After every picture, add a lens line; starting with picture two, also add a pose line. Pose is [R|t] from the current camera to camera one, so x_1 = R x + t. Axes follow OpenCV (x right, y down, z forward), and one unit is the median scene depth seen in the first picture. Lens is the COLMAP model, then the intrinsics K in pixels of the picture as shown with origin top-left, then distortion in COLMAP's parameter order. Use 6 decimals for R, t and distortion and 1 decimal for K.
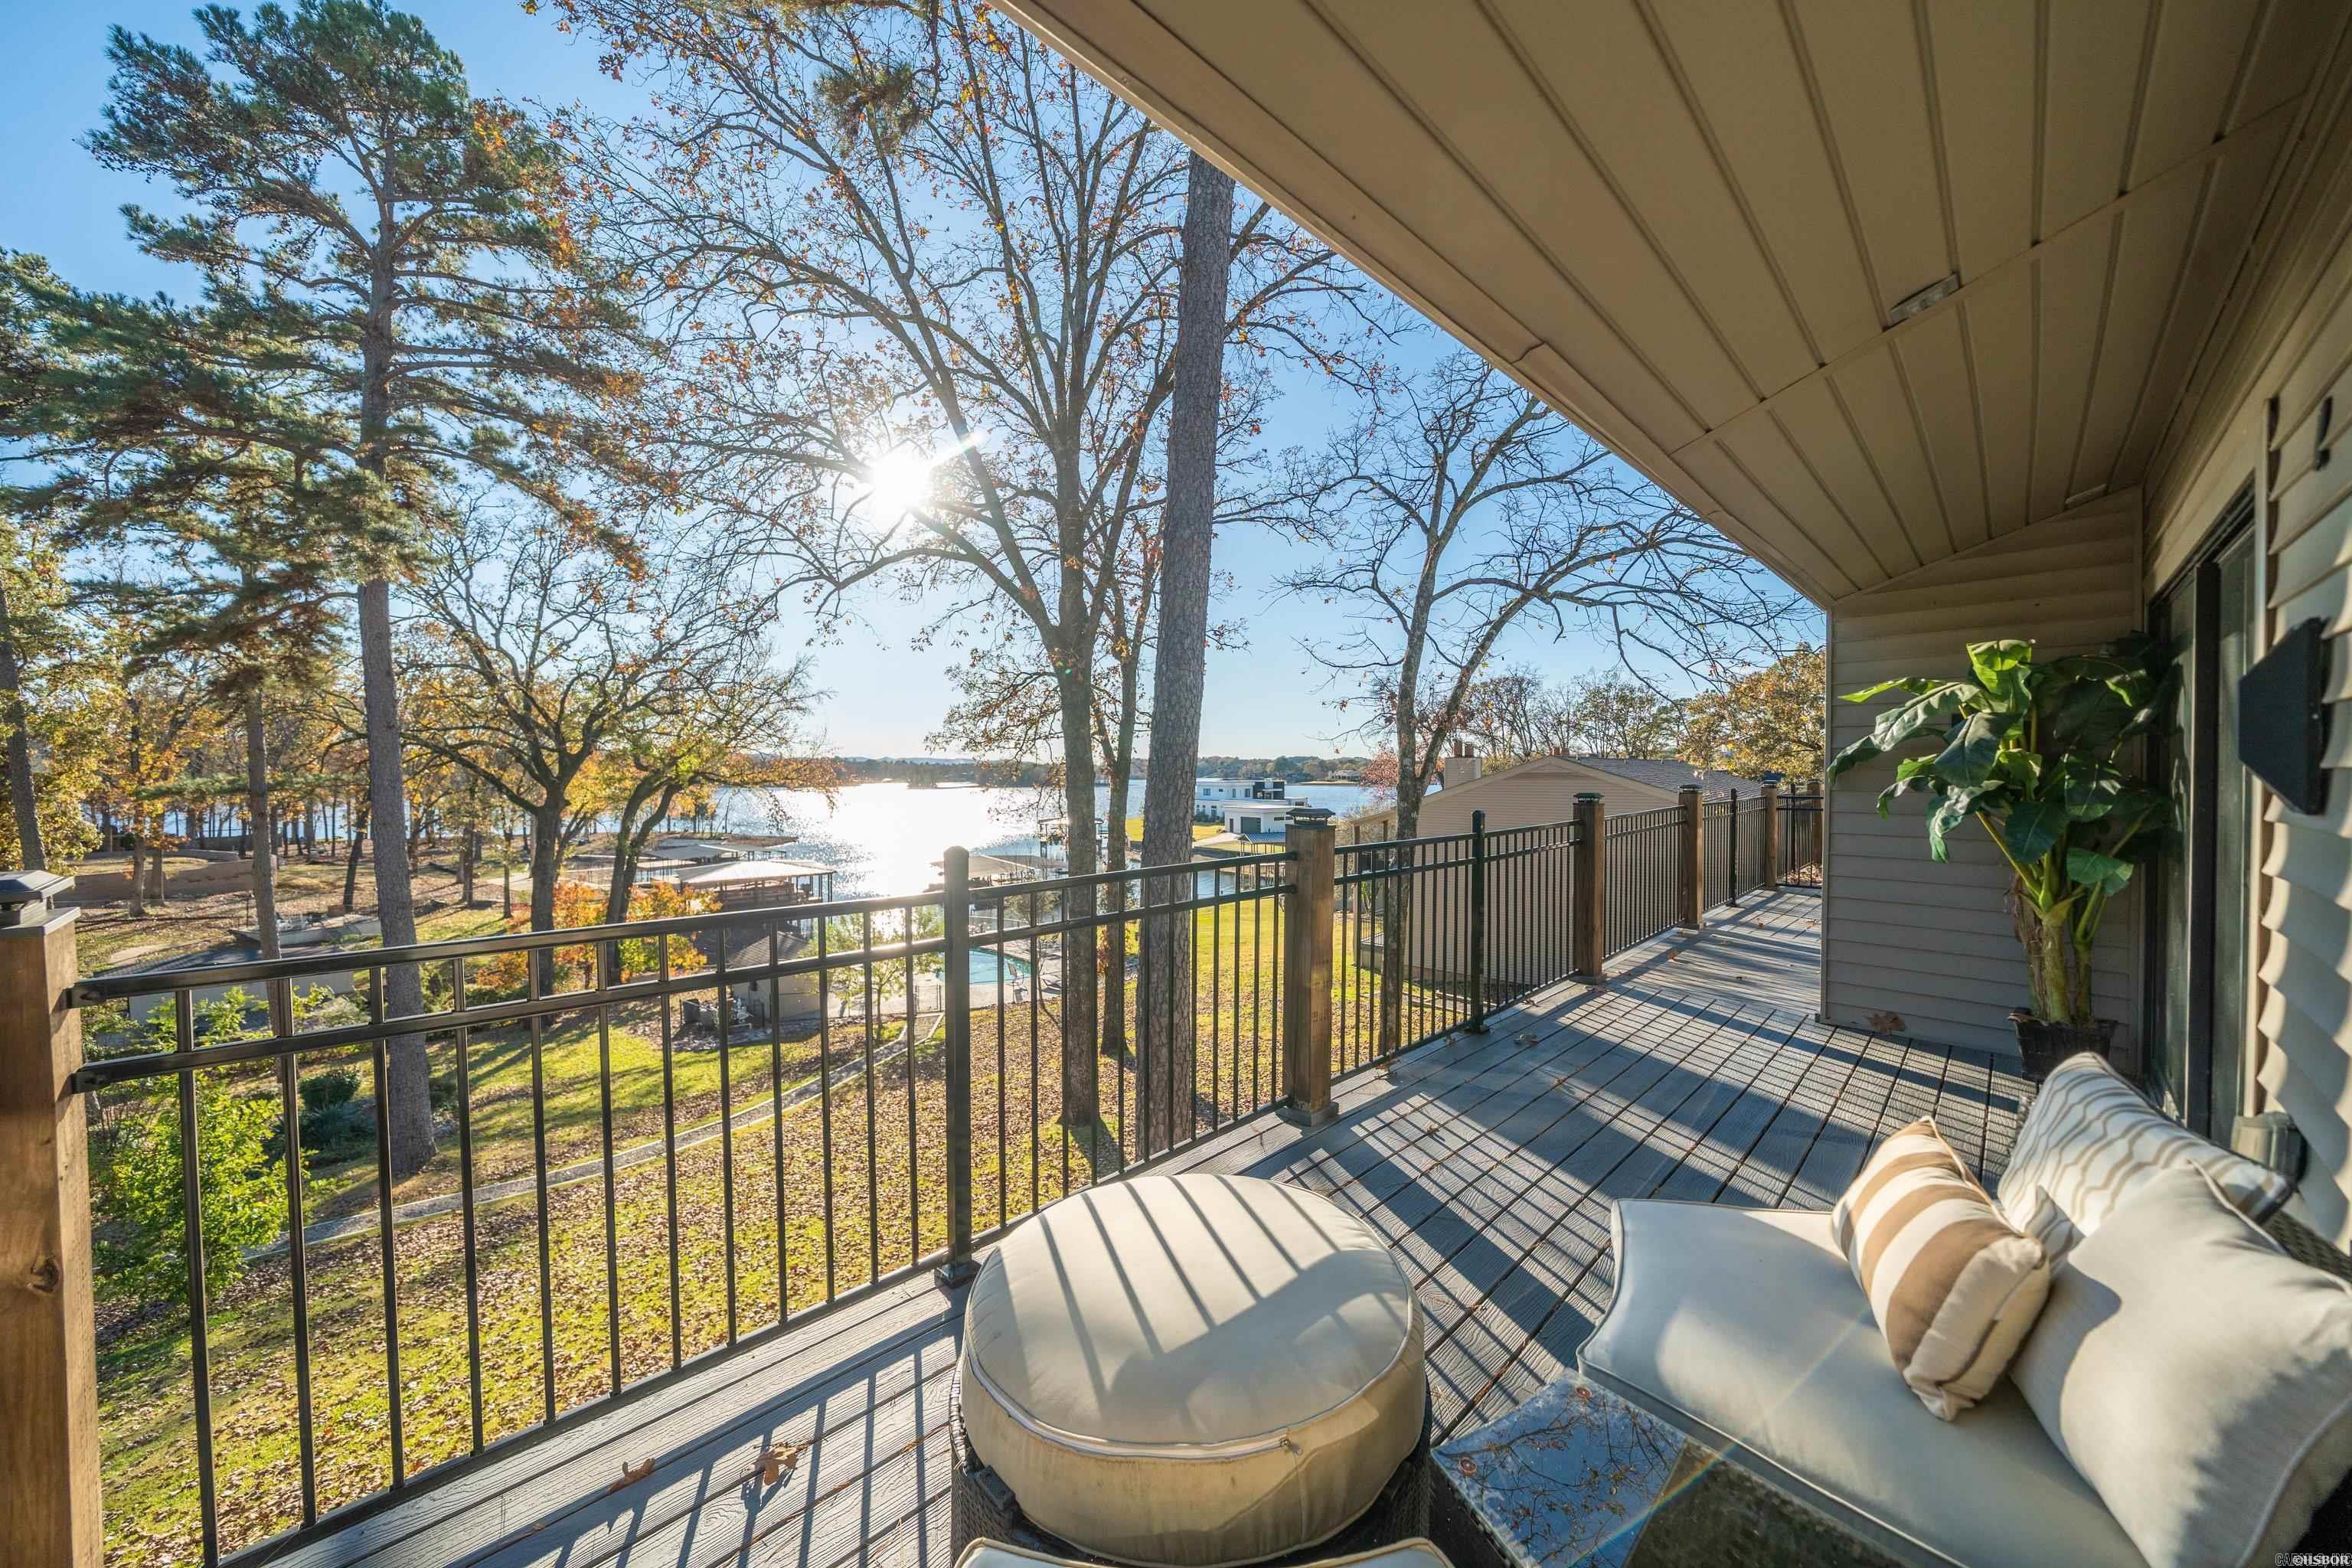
lens RADIAL K [[790.4, 0, 1183.1], [0, 790.4, 791.6], [0, 0, 1]] dist [-0.010617, -0.000048]
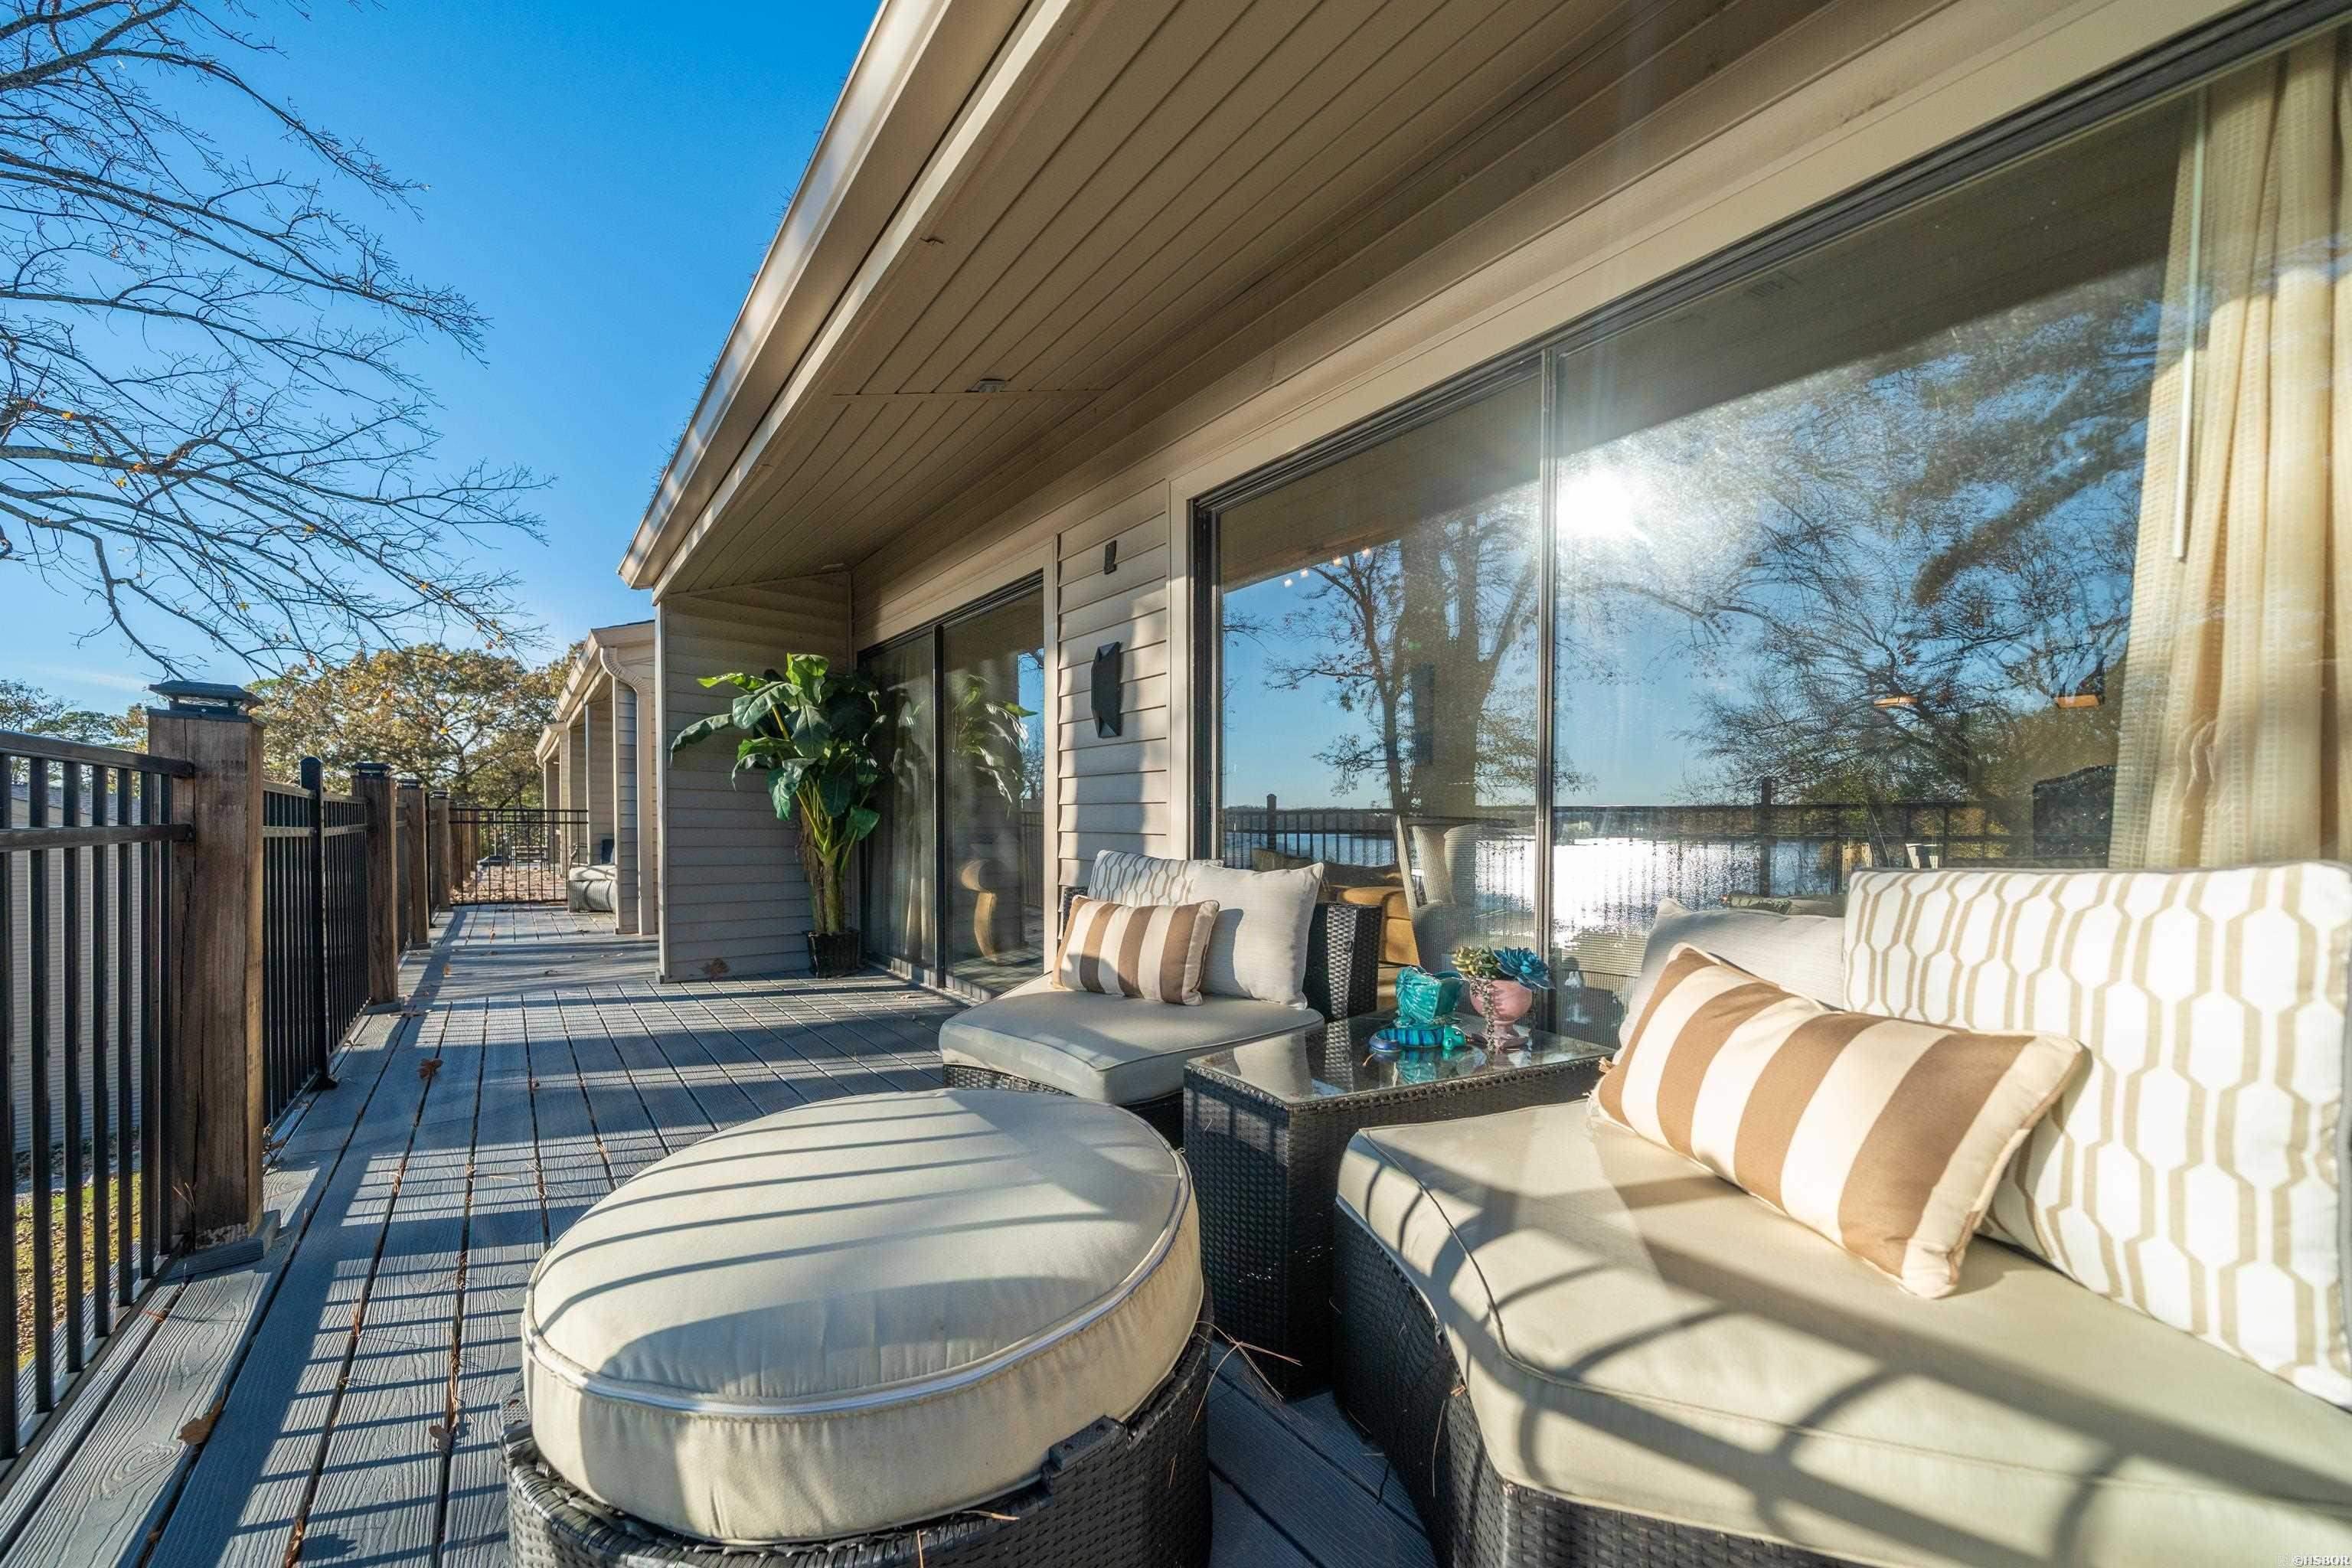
lens RADIAL K [[818.7, 0, 1149.3], [0, 818.7, 839.0], [0, 0, 1]] dist [-0.001104, -0.000108]
pose [[0.089529, -0.009862, 0.995935, -0.308217], [0.013580, 0.999870, 0.008680, 0.119660], [-0.995892, 0.012748, 0.089651, 0.290447]]
